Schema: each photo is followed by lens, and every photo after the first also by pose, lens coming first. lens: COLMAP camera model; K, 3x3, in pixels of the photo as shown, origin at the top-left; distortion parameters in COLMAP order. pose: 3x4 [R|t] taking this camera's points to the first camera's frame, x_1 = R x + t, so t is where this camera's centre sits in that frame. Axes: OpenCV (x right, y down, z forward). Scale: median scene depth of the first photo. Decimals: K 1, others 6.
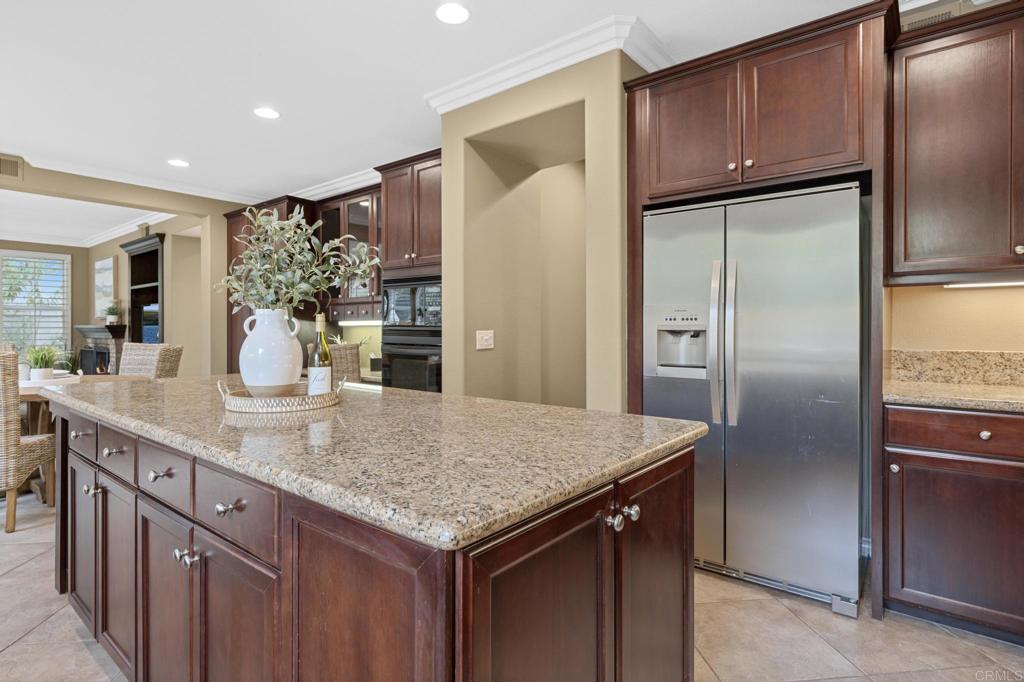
lens RADIAL K [[529.1, 0, 513.0], [0, 529.1, 334.4], [0, 0, 1]] dist [0.000505, 0.000074]
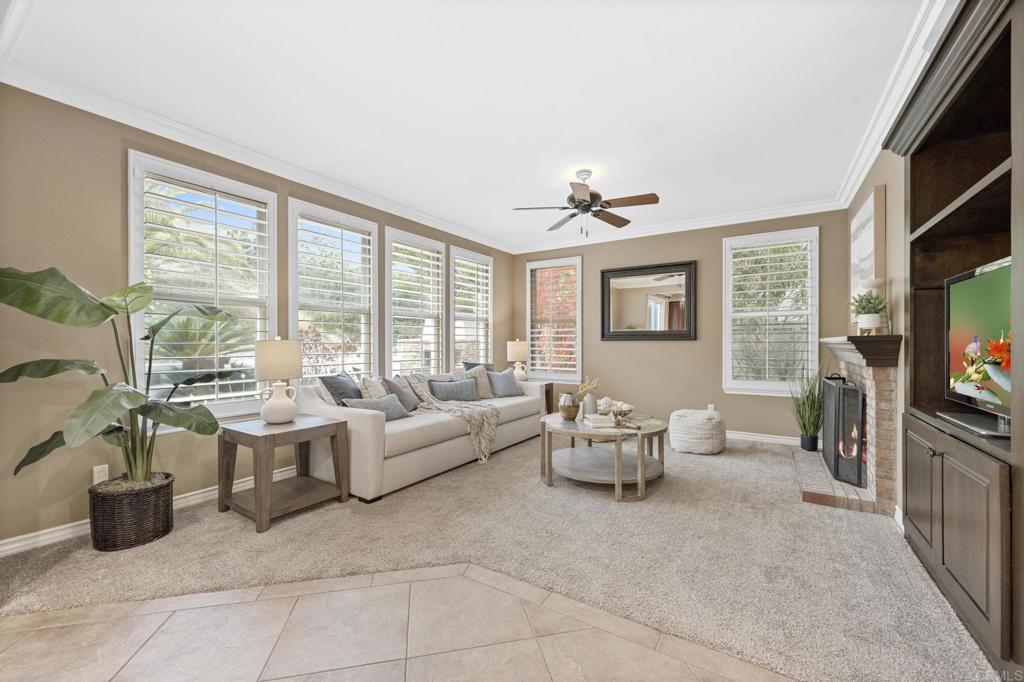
lens RADIAL K [[411.2, 0, 516.0], [0, 411.2, 341.9], [0, 0, 1]] dist [-0.002217, 0.000042]
pose [[0.124678, -0.001428, -0.992196, -0.444406], [-0.013667, 0.999902, -0.003156, -0.007321], [0.992103, 0.013954, 0.124646, 0.654485]]
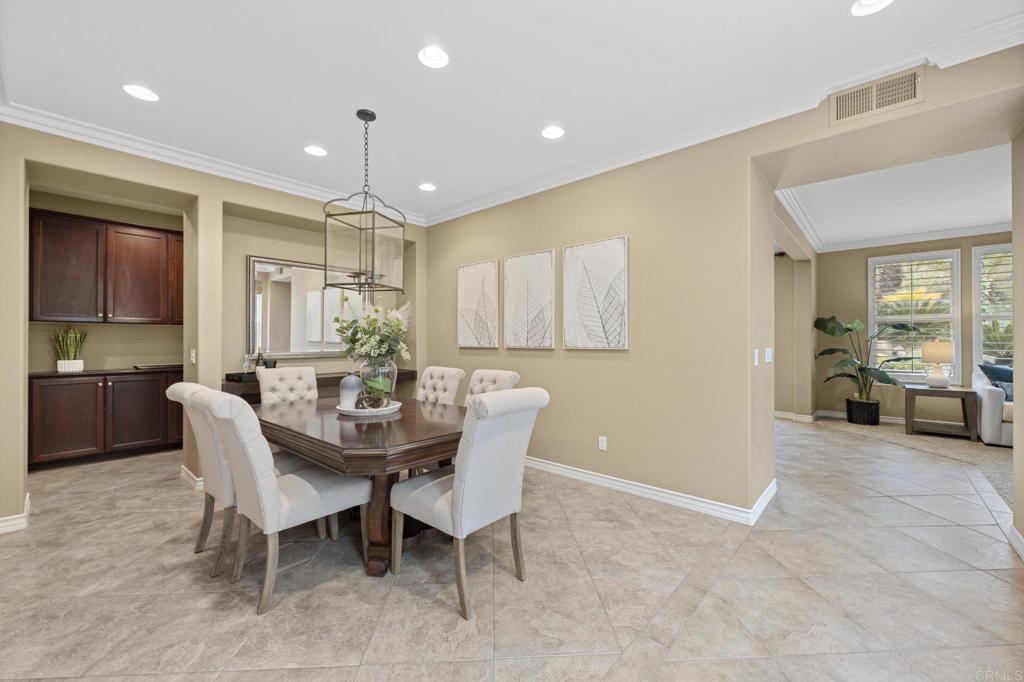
lens RADIAL K [[411.2, 0, 507.4], [0, 411.2, 336.6], [0, 0, 1]] dist [-0.002217, 0.000042]
pose [[-0.998818, 0.001161, 0.048593, -0.187766], [0.001535, 0.999969, 0.007661, -0.021020], [-0.048583, 0.007727, -0.998789, 1.164257]]
